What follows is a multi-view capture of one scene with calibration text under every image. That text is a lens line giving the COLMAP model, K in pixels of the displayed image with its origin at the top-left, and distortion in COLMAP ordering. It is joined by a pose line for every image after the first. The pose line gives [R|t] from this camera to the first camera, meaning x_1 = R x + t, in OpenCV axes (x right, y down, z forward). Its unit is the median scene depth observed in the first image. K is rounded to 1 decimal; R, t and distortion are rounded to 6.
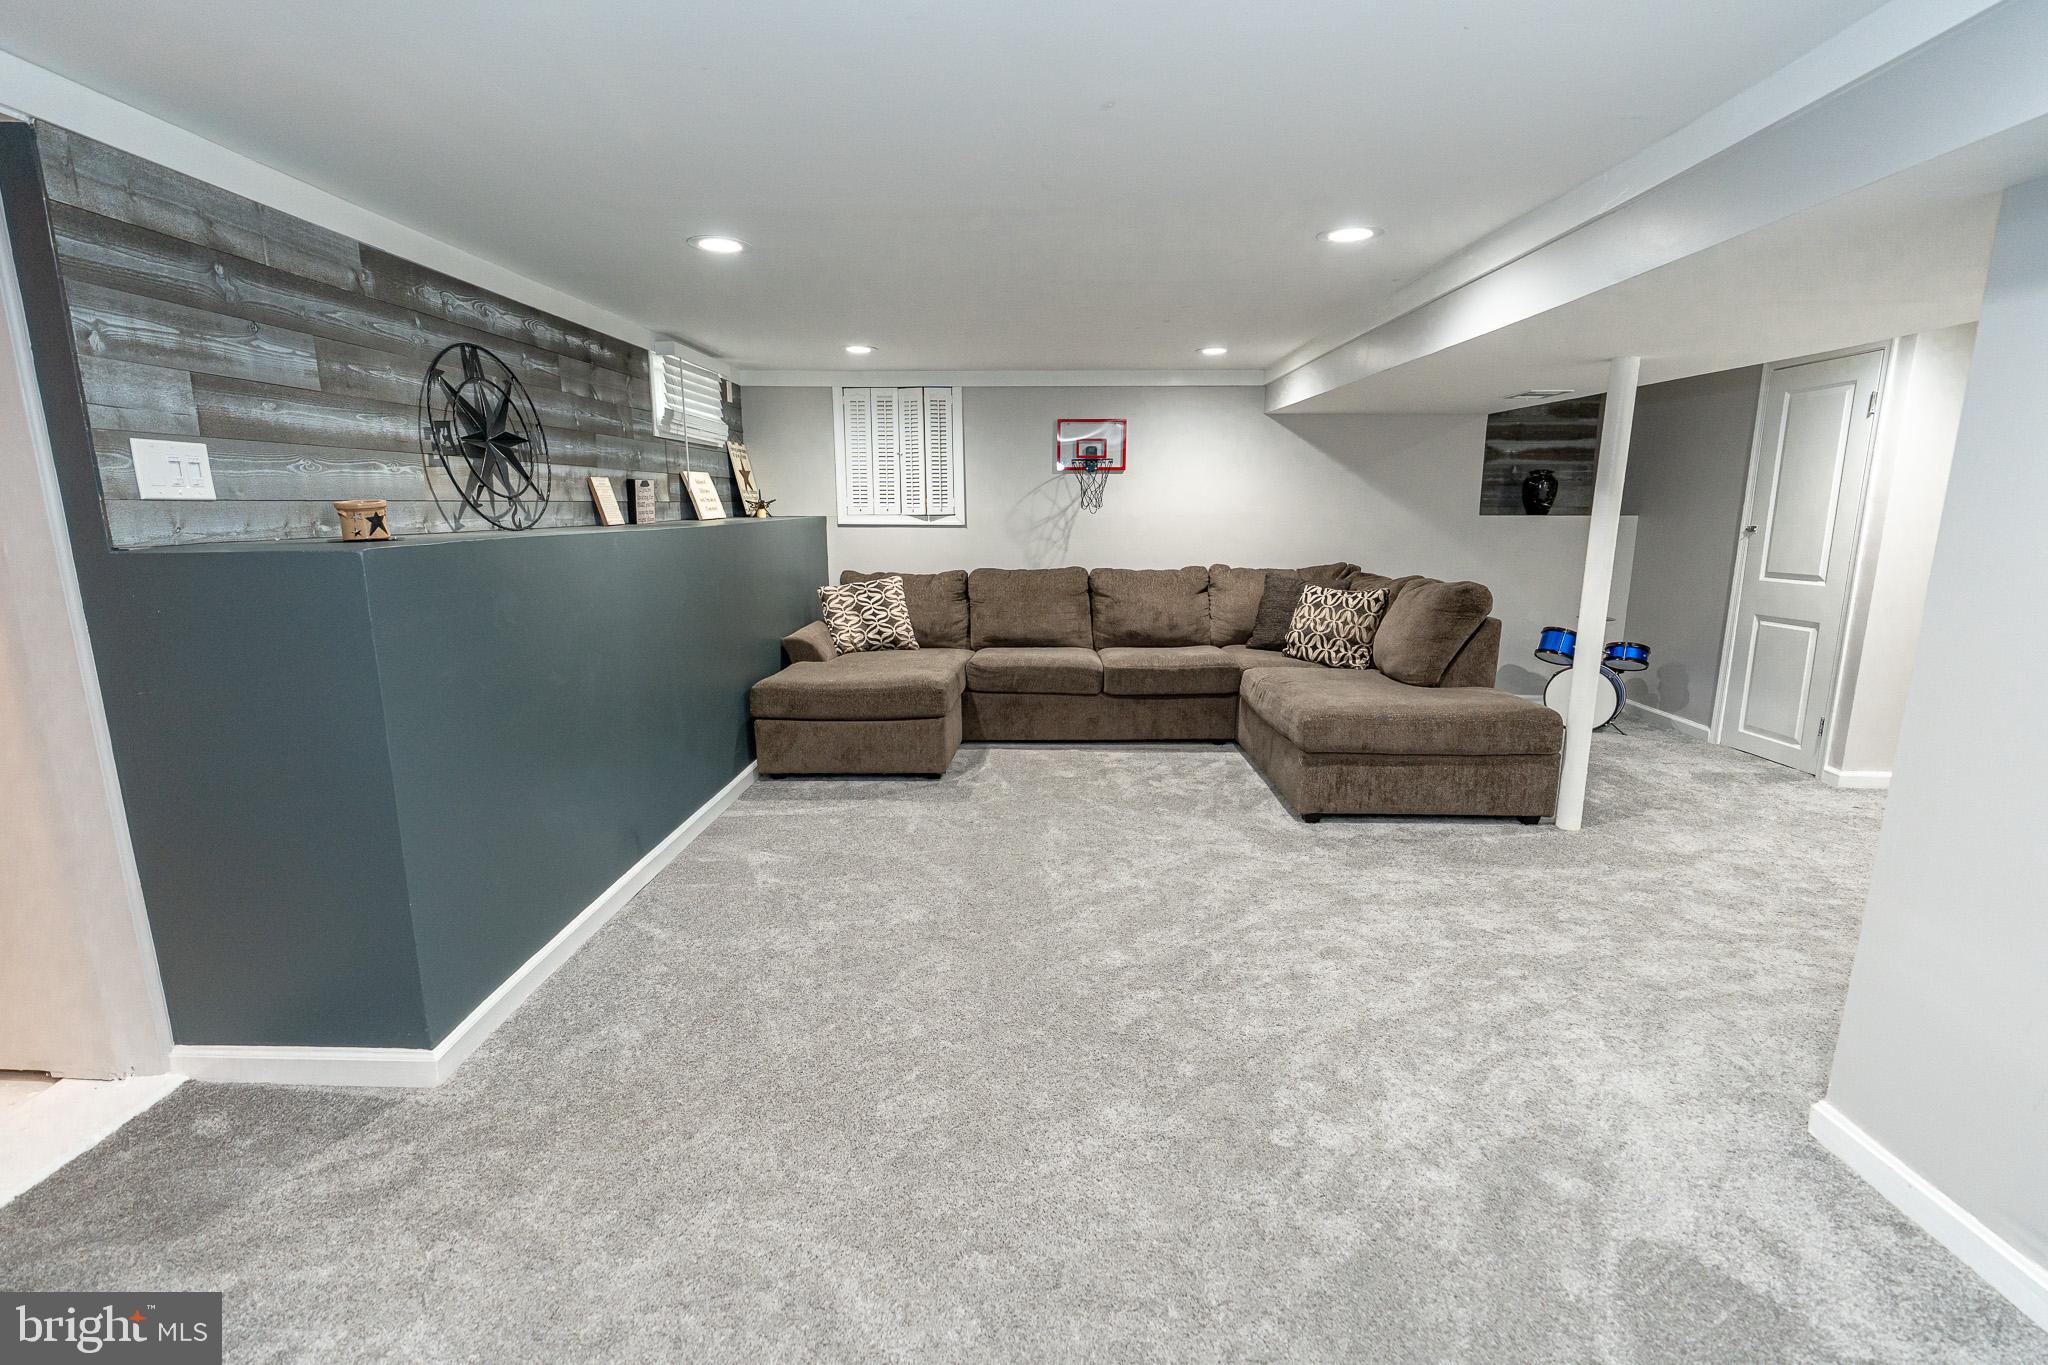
lens RADIAL K [[925.9, 0, 1024.0], [0, 925.9, 682.5], [0, 0, 1]] dist [-0.000637, 0.001011]
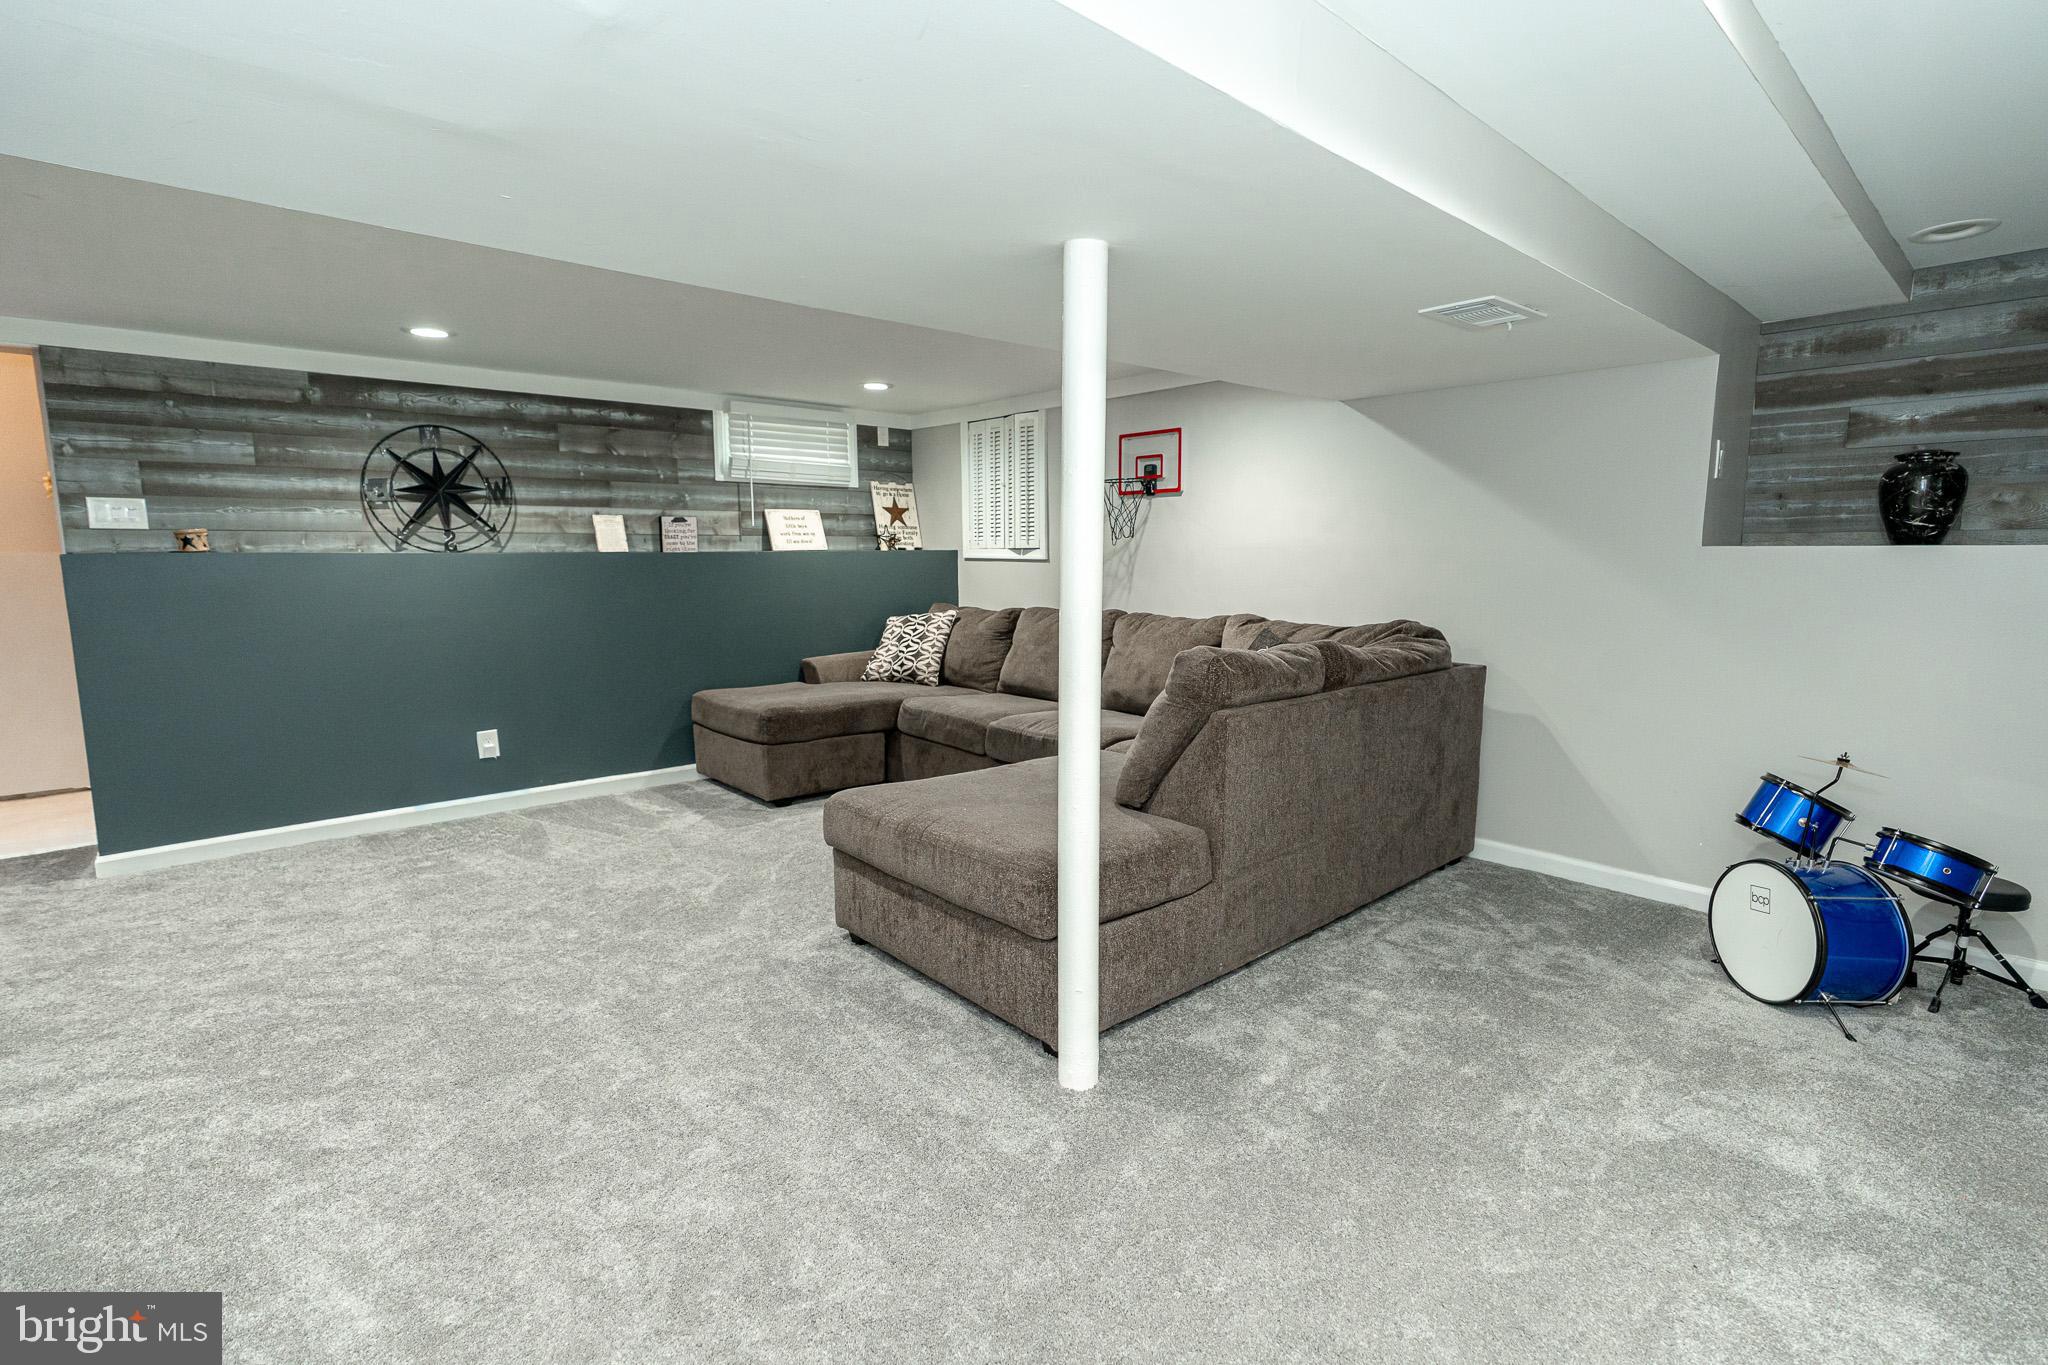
lens RADIAL K [[953.9, 0, 1024.0], [0, 953.9, 682.5], [0, 0, 1]] dist [-0.003420, 0.000156]
pose [[0.687471, 0.098752, -0.719466, 1.030866], [-0.137060, 0.990550, 0.004995, -0.088906], [0.713160, 0.095176, 0.694510, 0.590037]]
